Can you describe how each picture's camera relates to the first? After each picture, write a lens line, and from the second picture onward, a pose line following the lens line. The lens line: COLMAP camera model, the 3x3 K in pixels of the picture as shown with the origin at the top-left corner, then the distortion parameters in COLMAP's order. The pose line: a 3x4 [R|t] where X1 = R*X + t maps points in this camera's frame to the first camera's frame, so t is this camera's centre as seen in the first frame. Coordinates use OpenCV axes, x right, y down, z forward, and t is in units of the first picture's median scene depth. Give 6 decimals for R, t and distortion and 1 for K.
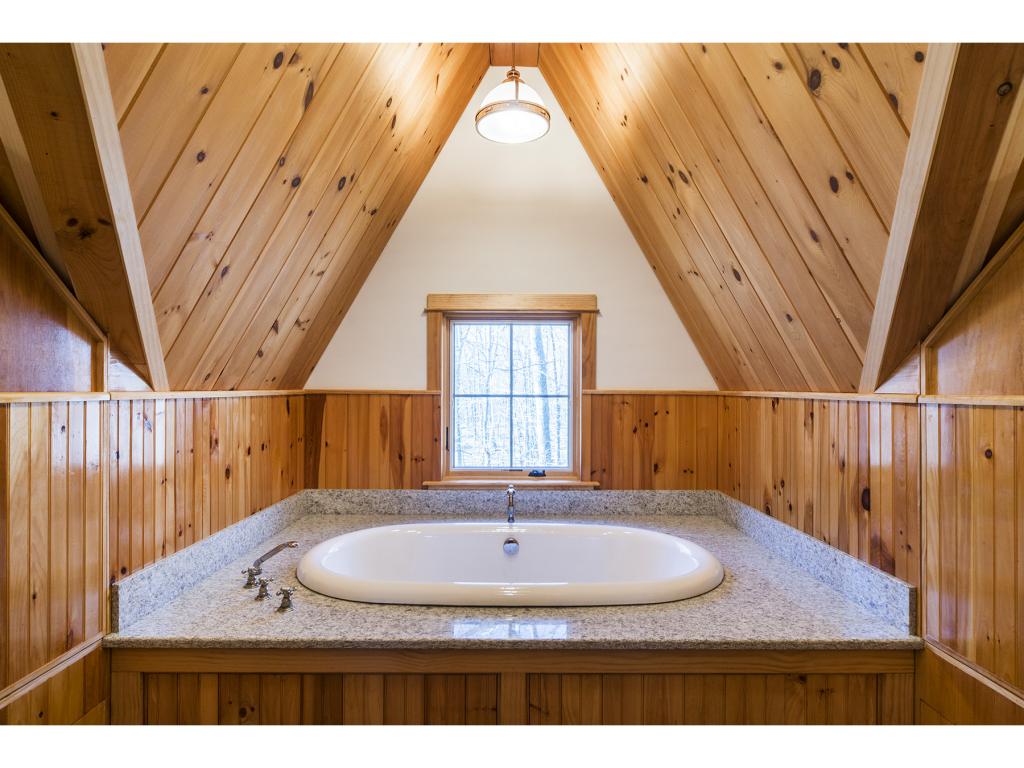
lens RADIAL K [[591.4, 0, 510.2], [0, 591.4, 388.6], [0, 0, 1]] dist [-0.001500, 0.001210]
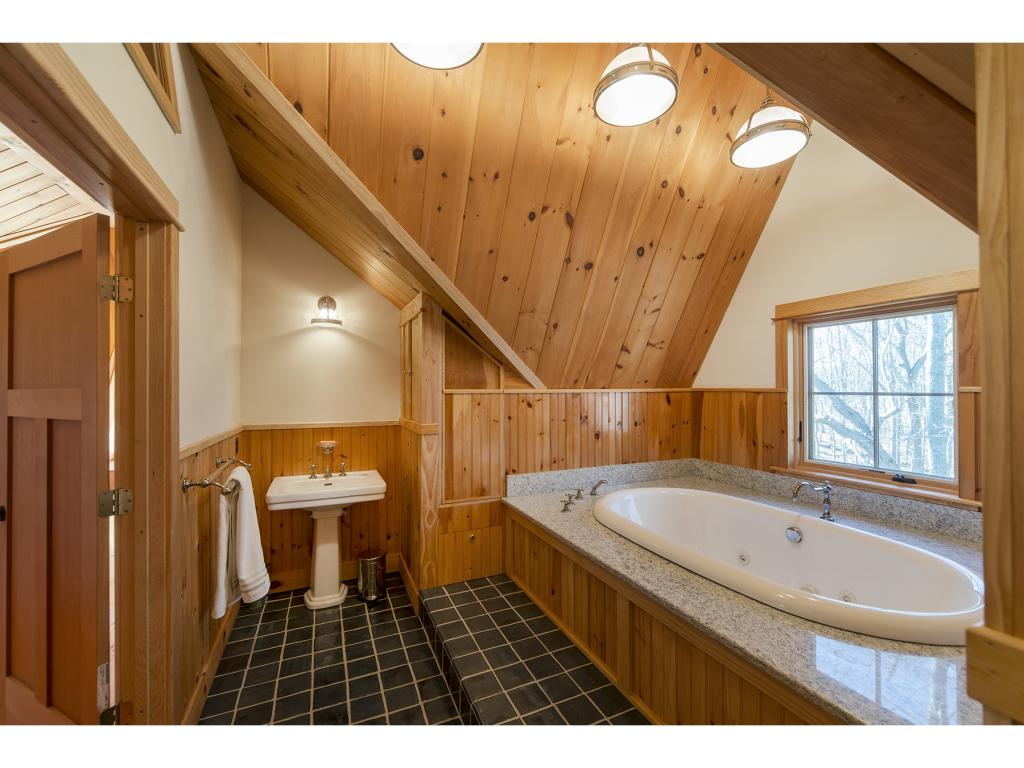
lens RADIAL K [[417.8, 0, 512.0], [0, 417.8, 384.0], [0, 0, 1]] dist [-0.000684, -0.000059]
pose [[0.408841, -0.013463, -0.912506, 0.404621], [0.003857, 0.999908, -0.013024, 0.003161], [0.912597, 0.001805, 0.408855, 0.193216]]
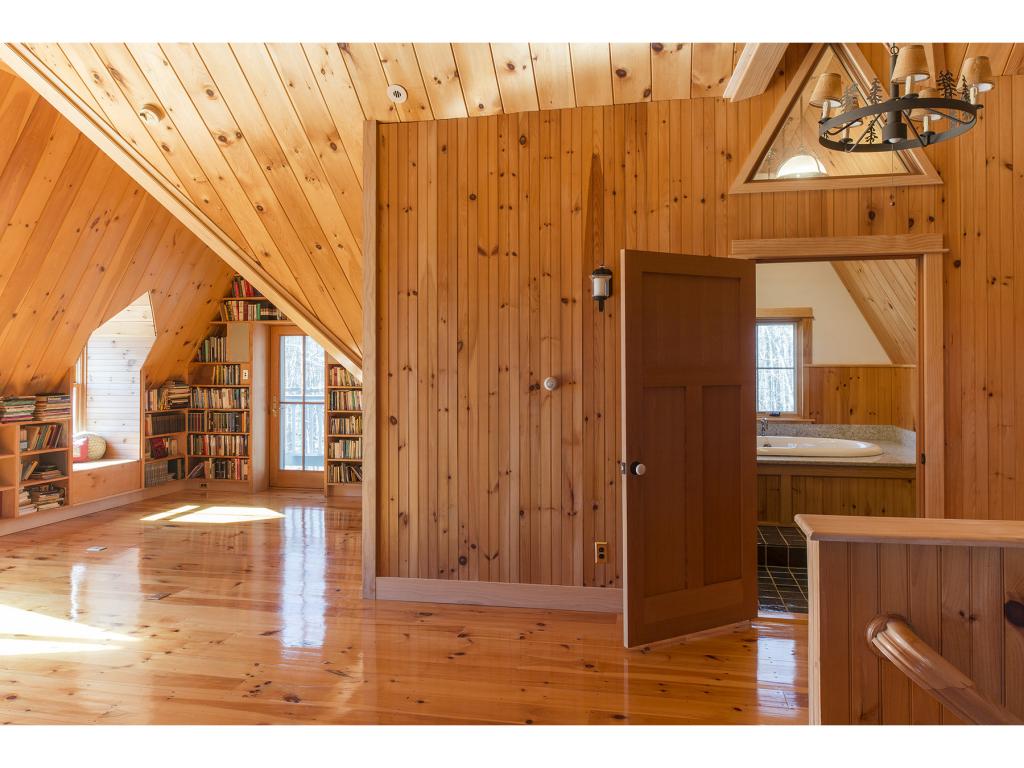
lens RADIAL K [[728.9, 0, 513.6], [0, 728.9, 359.6], [0, 0, 1]] dist [-0.001983, -0.000521]
pose [[0.976789, -0.007852, -0.214059, -0.242461], [0.006725, 0.999959, -0.005993, -0.004464], [0.214097, 0.004415, 0.976802, -1.212676]]
